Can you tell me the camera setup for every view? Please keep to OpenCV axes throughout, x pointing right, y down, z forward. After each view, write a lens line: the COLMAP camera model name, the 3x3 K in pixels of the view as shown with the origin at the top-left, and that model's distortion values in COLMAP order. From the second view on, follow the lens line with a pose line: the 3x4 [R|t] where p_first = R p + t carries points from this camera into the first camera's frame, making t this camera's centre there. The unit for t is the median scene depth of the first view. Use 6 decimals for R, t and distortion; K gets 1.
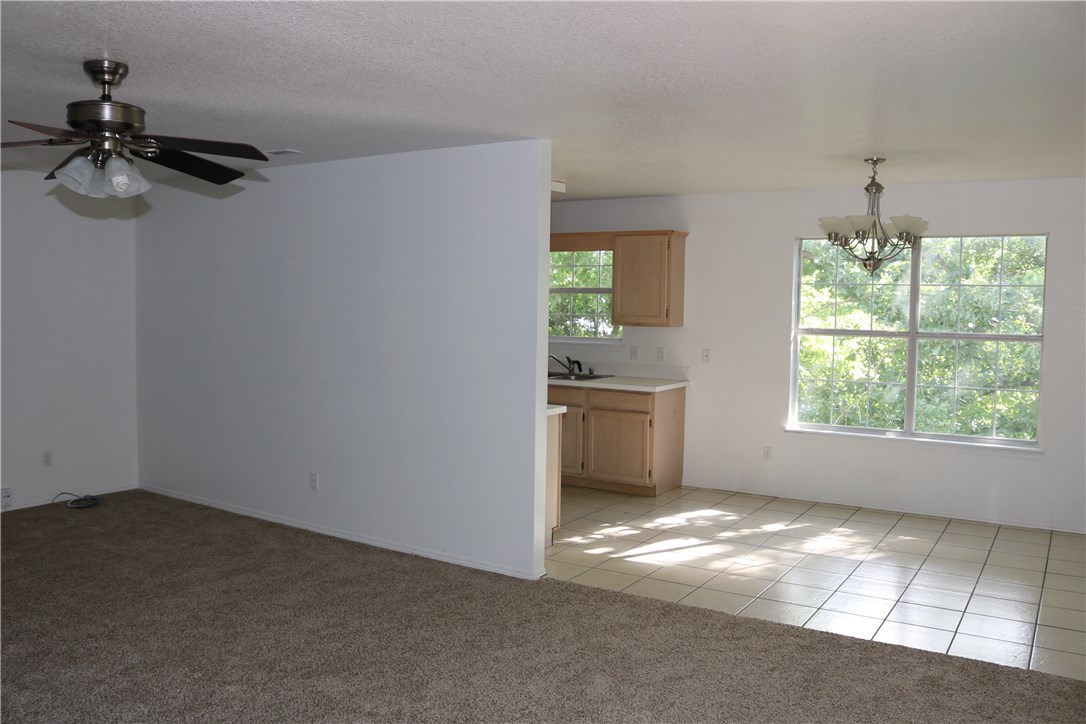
lens RADIAL K [[932.6, 0, 543.0], [0, 932.6, 362.0], [0, 0, 1]] dist [-0.002807, 0.000854]
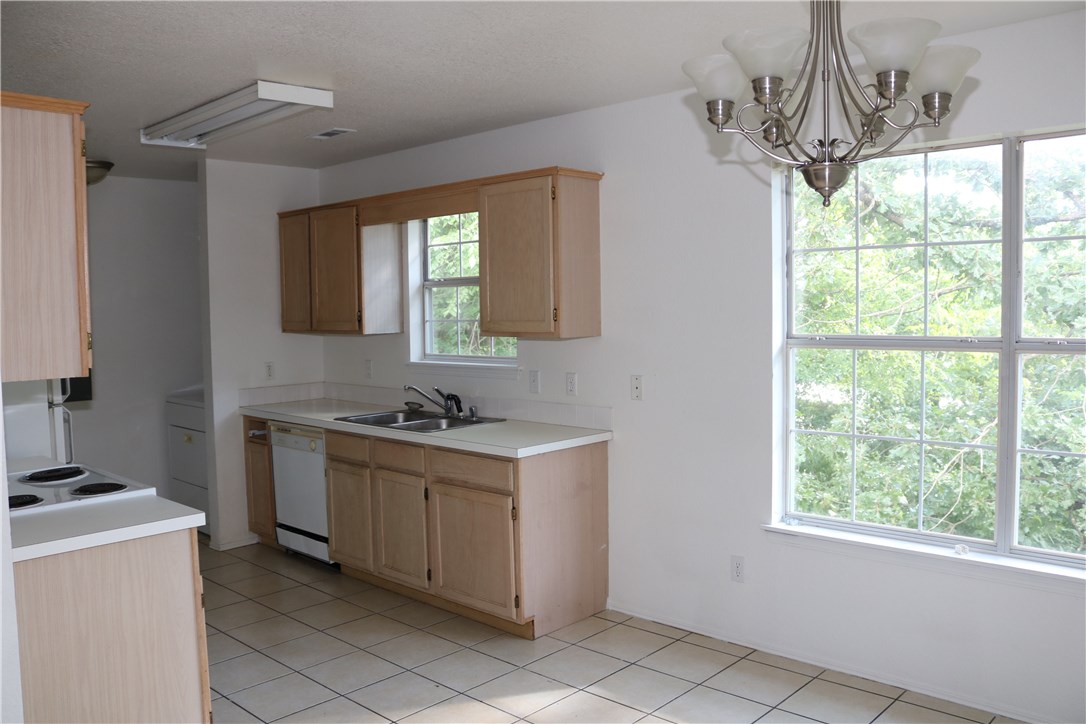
lens RADIAL K [[875.7, 0, 541.9], [0, 875.7, 372.6], [0, 0, 1]] dist [-0.050830, -0.004454]
pose [[0.973660, -0.015861, -0.227455, 0.242870], [0.018557, 0.999781, 0.009719, -0.022233], [0.227251, -0.013684, 0.973740, 0.476069]]
